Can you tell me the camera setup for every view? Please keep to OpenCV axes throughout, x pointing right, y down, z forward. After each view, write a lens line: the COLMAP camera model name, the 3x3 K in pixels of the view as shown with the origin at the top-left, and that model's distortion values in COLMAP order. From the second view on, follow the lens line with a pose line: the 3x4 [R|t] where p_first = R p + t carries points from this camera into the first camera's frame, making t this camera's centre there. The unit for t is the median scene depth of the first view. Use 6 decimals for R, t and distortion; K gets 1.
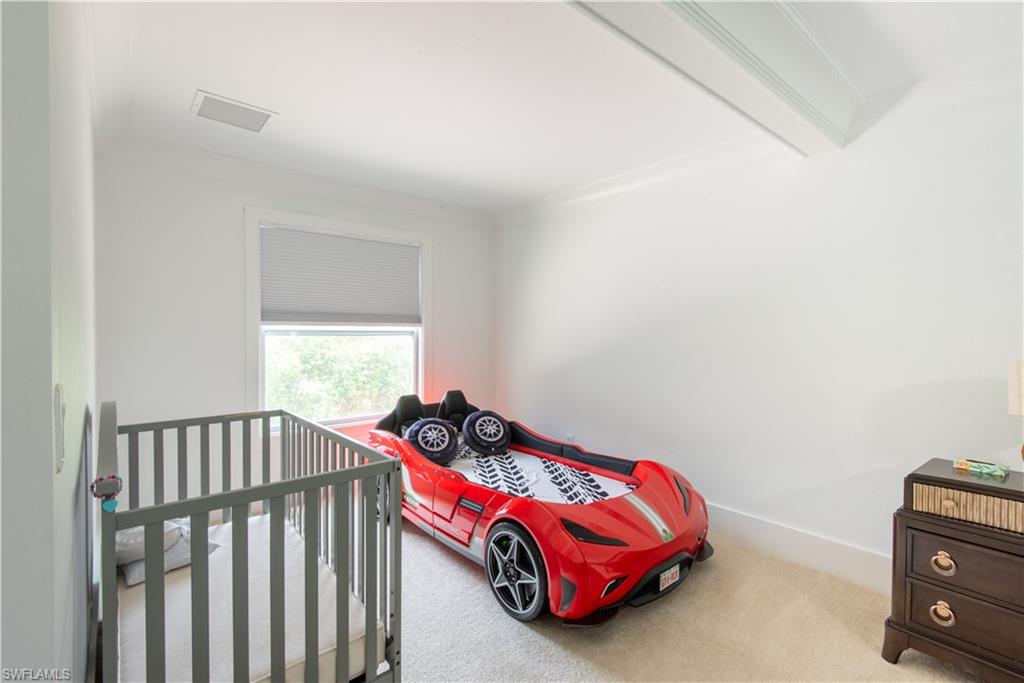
lens RADIAL K [[479.8, 0, 518.3], [0, 479.8, 344.6], [0, 0, 1]] dist [0.012528, -0.002447]
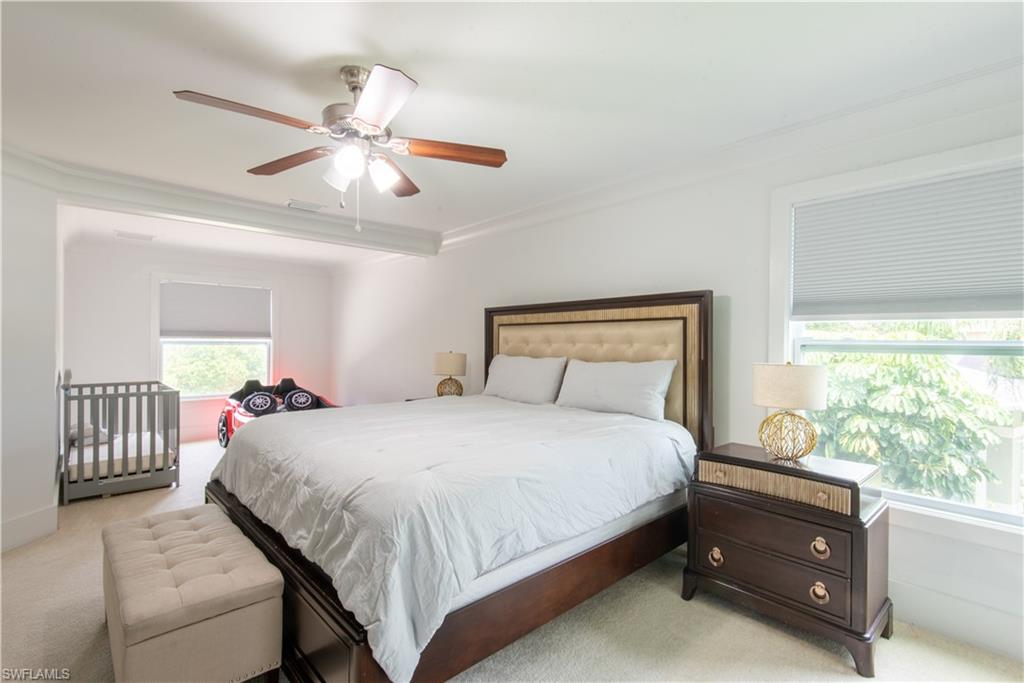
lens RADIAL K [[479.8, 0, 510.0], [0, 479.8, 341.5], [0, 0, 1]] dist [0.012528, -0.002447]
pose [[0.999720, 0.004745, 0.023184, 0.620072], [-0.004008, 0.999488, -0.031749, 0.019855], [-0.023322, 0.031647, 0.999227, -0.702784]]
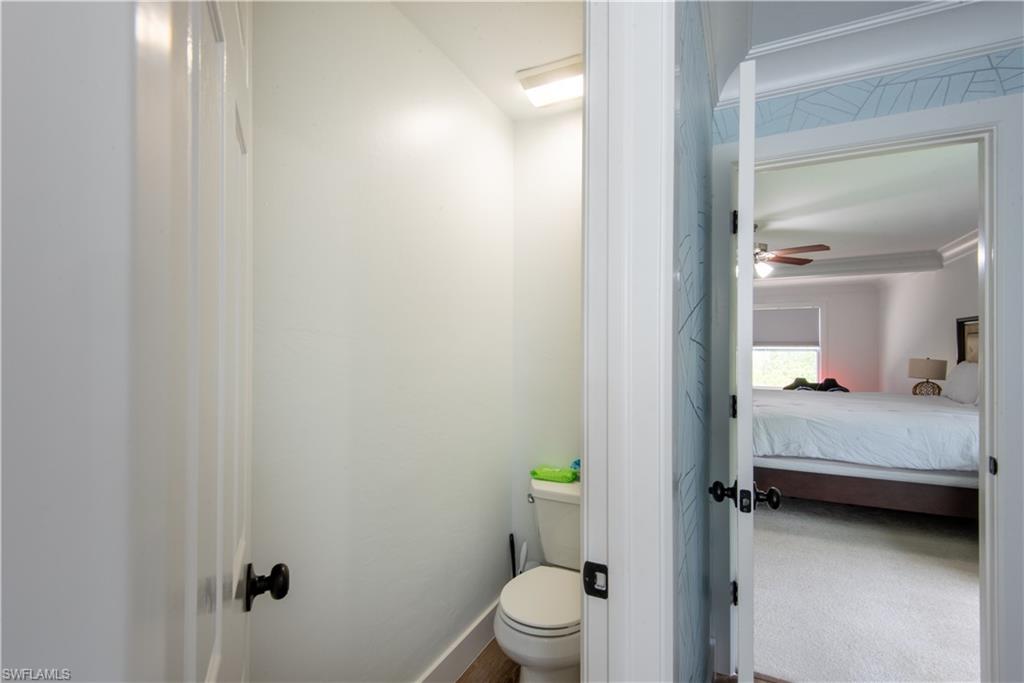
lens RADIAL K [[479.8, 0, 520.2], [0, 479.8, 346.2], [0, 0, 1]] dist [0.012528, -0.002447]
pose [[0.423577, -0.005798, -0.905841, 1.219747], [-0.021486, 0.999634, -0.016445, 0.021616], [0.905605, 0.026428, 0.423298, -1.115174]]
